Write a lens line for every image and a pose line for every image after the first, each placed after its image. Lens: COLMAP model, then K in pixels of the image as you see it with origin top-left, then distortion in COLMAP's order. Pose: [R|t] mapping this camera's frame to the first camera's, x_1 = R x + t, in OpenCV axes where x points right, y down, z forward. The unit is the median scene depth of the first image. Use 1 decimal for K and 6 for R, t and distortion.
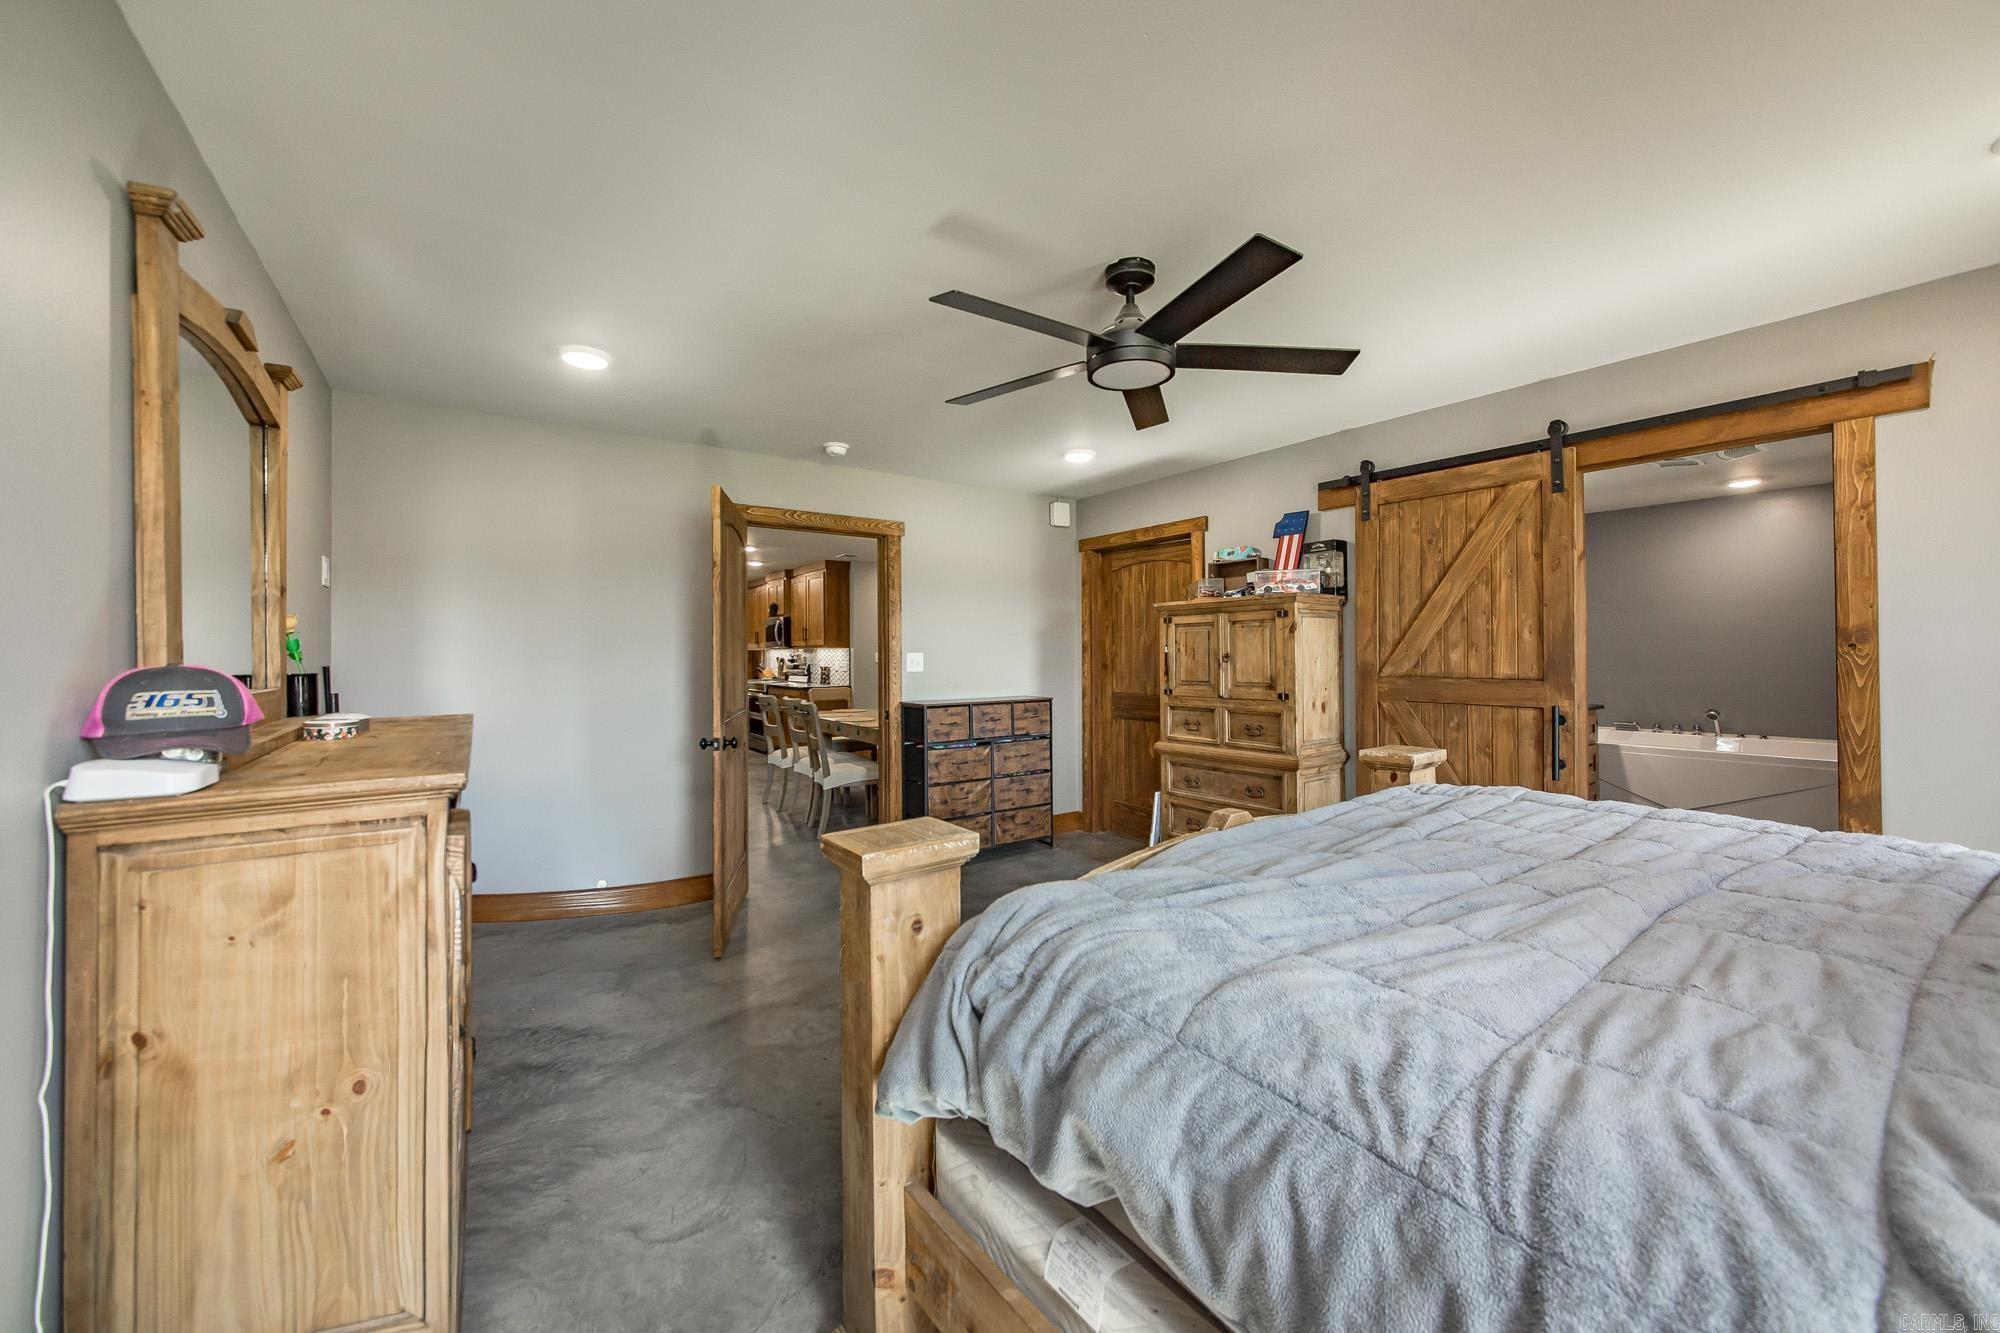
lens RADIAL K [[760.7, 0, 998.8], [0, 760.7, 651.5], [0, 0, 1]] dist [-0.000185, -0.000050]
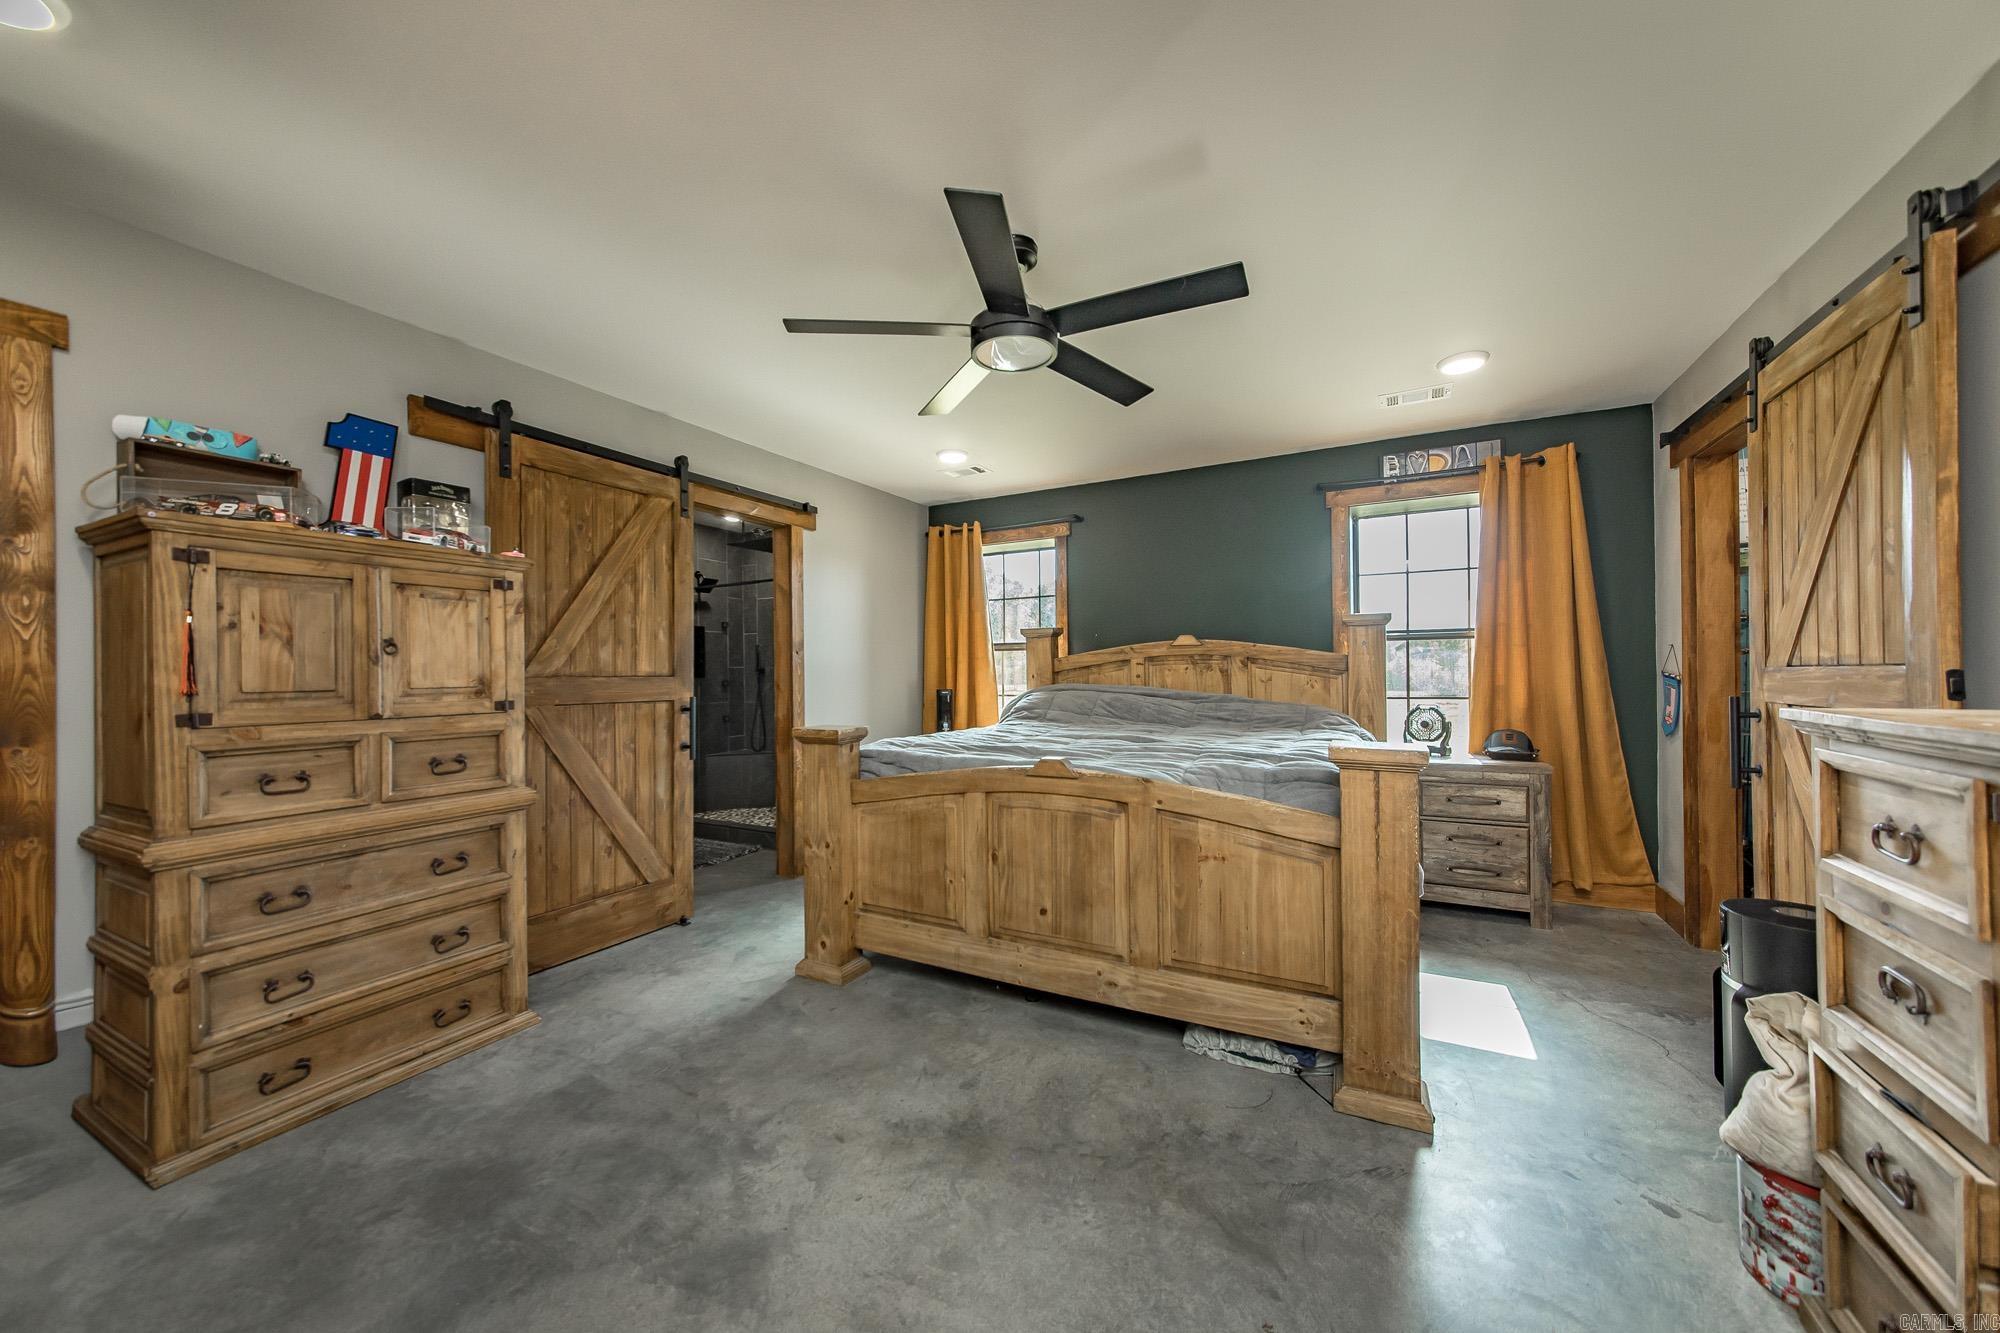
lens RADIAL K [[722.8, 0, 1011.2], [0, 722.8, 672.5], [0, 0, 1]] dist [0.002399, 0.002630]
pose [[-0.452633, 0.011593, 0.891621, -0.438599], [0.010046, 0.999918, -0.007901, 0.040993], [-0.891640, 0.005381, -0.452713, 0.933931]]
